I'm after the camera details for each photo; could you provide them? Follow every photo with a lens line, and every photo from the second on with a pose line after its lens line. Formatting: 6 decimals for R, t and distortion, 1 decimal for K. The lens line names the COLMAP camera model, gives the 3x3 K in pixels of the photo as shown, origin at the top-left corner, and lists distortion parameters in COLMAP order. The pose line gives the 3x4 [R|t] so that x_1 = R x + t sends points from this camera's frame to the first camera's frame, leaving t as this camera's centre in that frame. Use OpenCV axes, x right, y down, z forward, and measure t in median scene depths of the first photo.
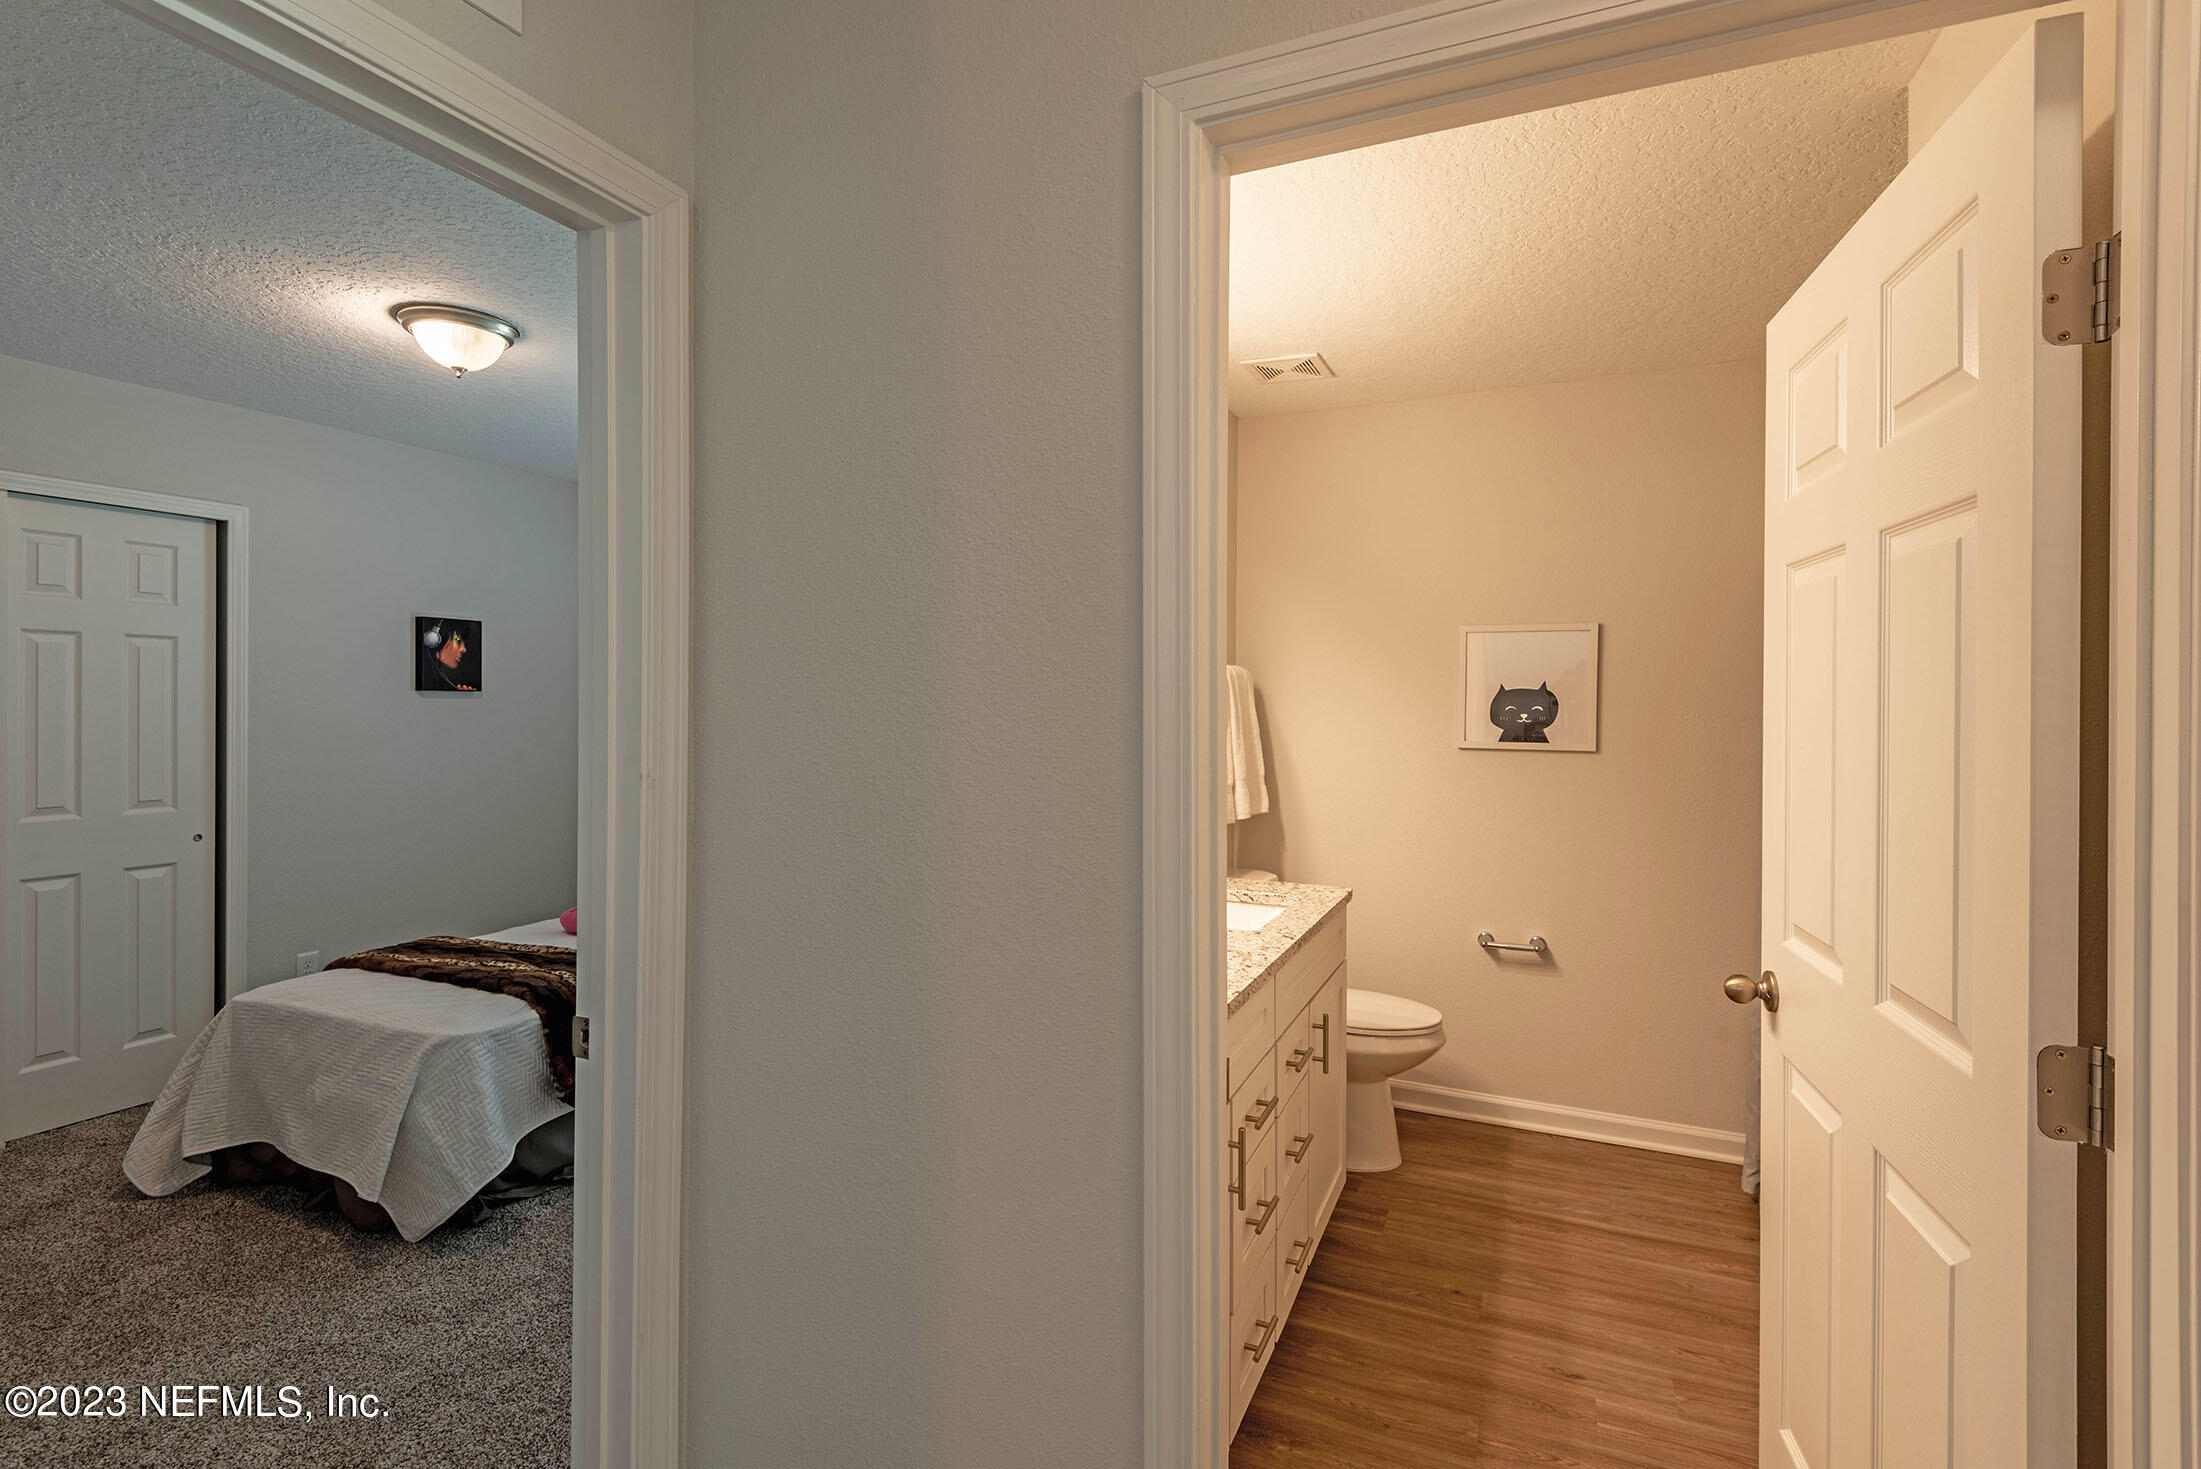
lens RADIAL K [[996.6, 0, 1126.6], [0, 996.6, 694.6], [0, 0, 1]] dist [0.005852, -0.003111]
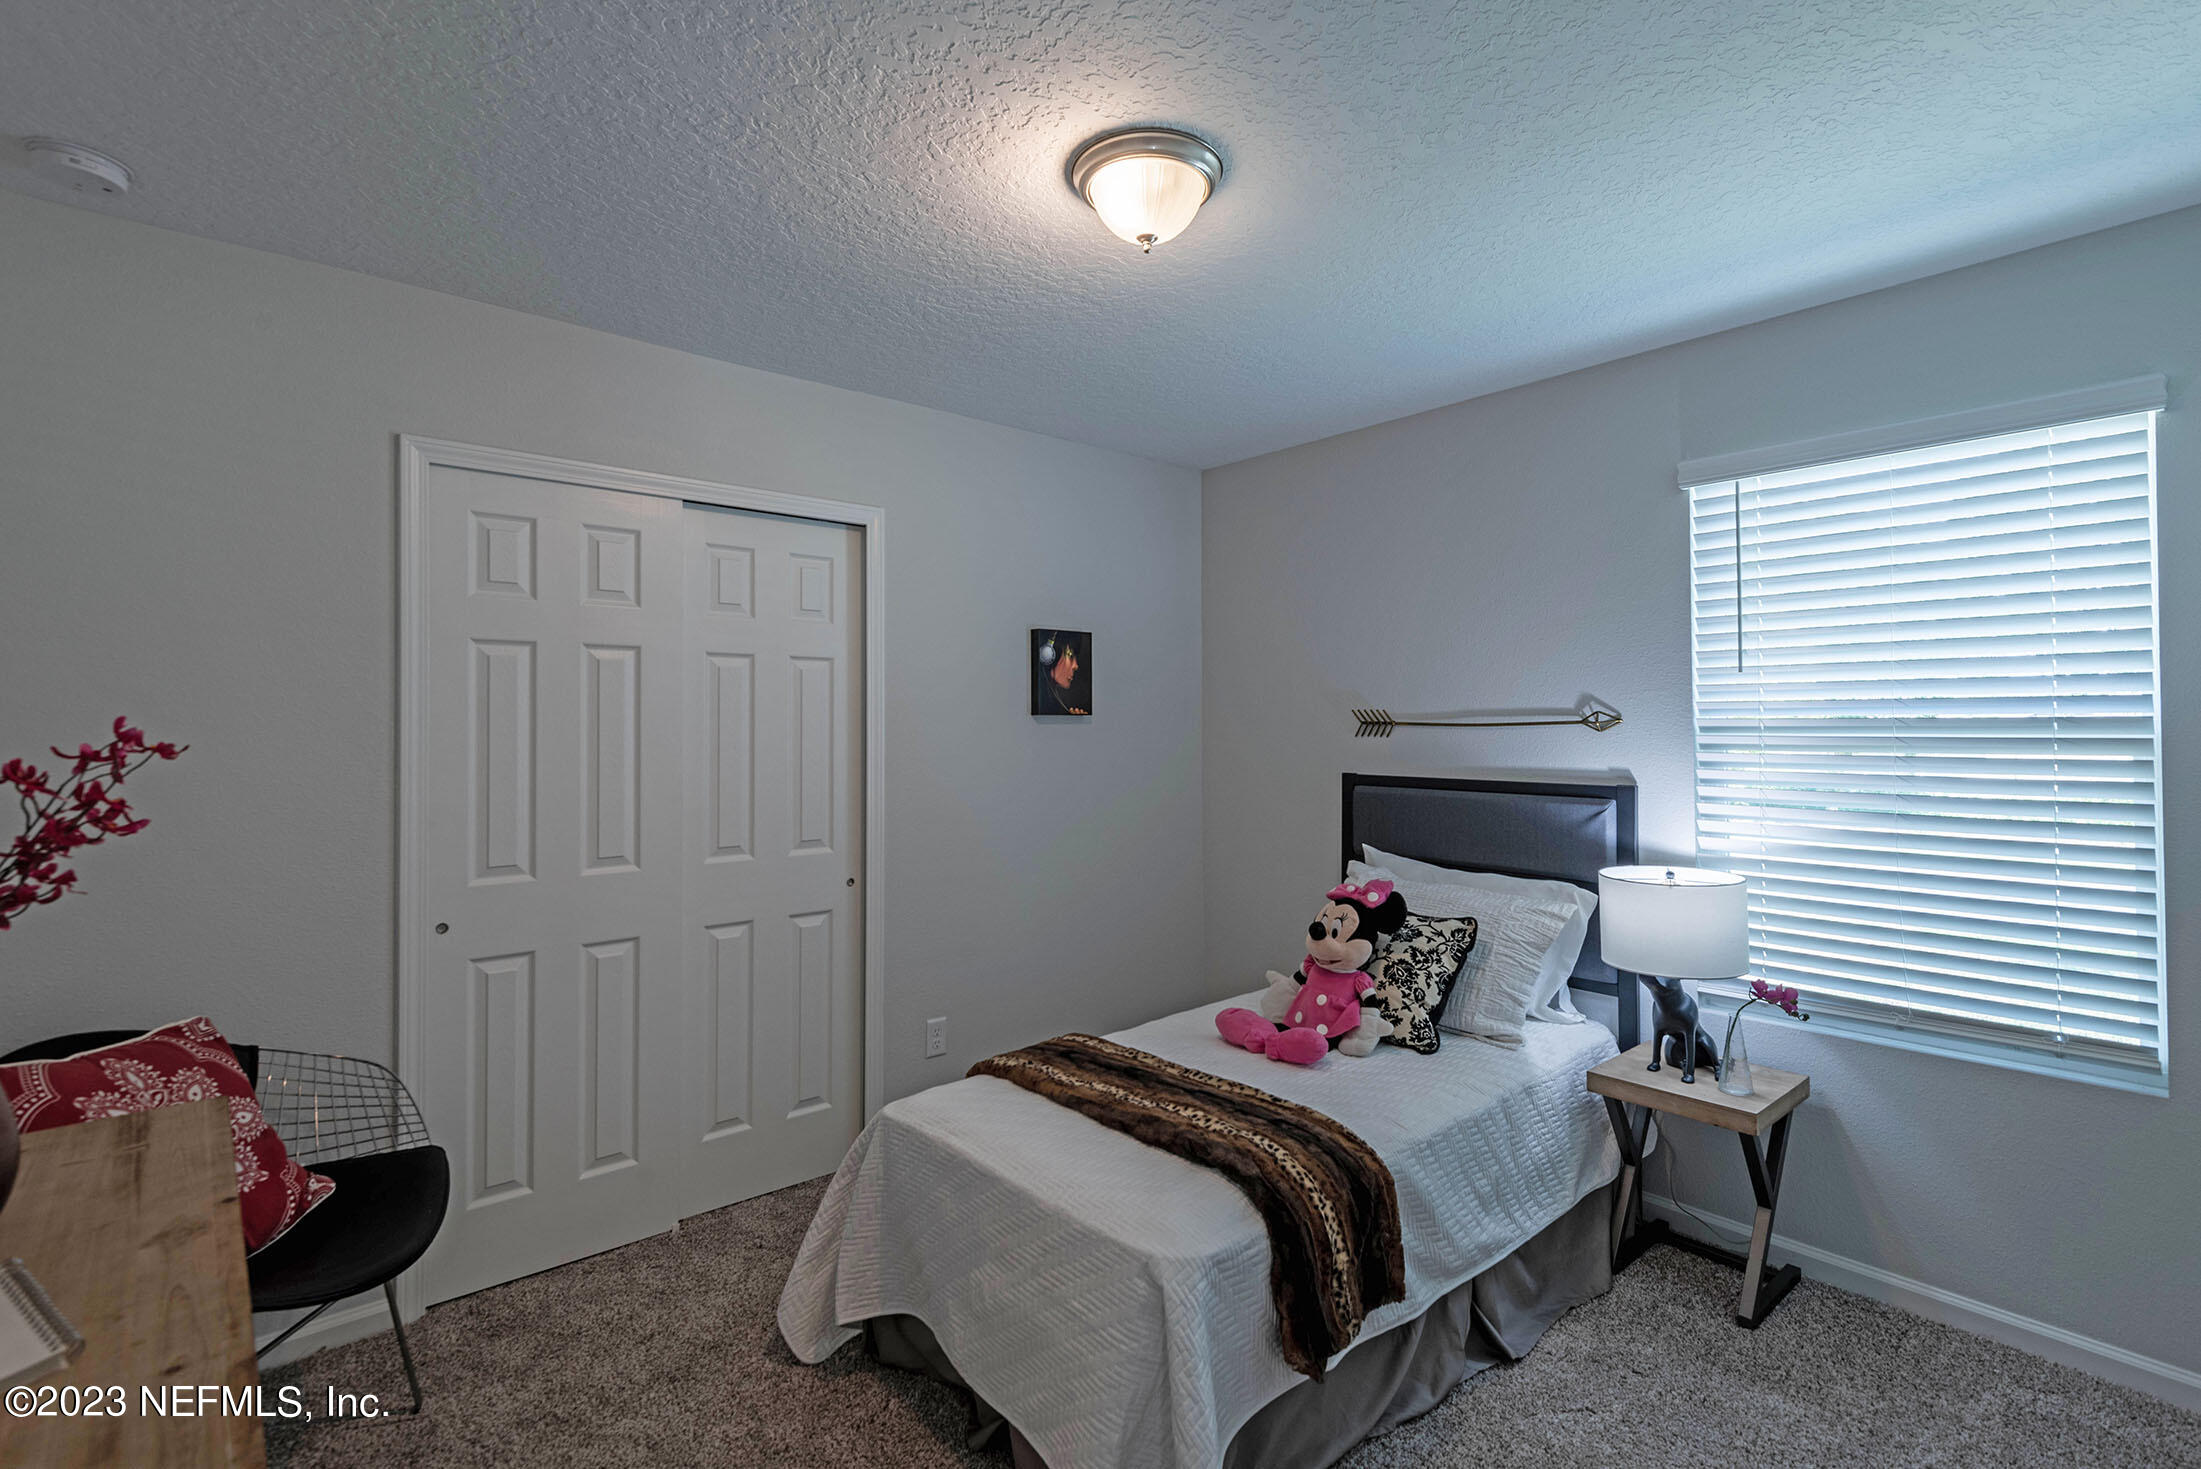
lens RADIAL K [[996.6, 0, 1103.2], [0, 996.6, 728.9], [0, 0, 1]] dist [0.005852, -0.003111]
pose [[0.892409, 0.006854, -0.451175, -0.392352], [-0.004242, 0.999968, 0.006801, 0.002672], [0.451207, -0.004155, 0.892410, 0.385315]]
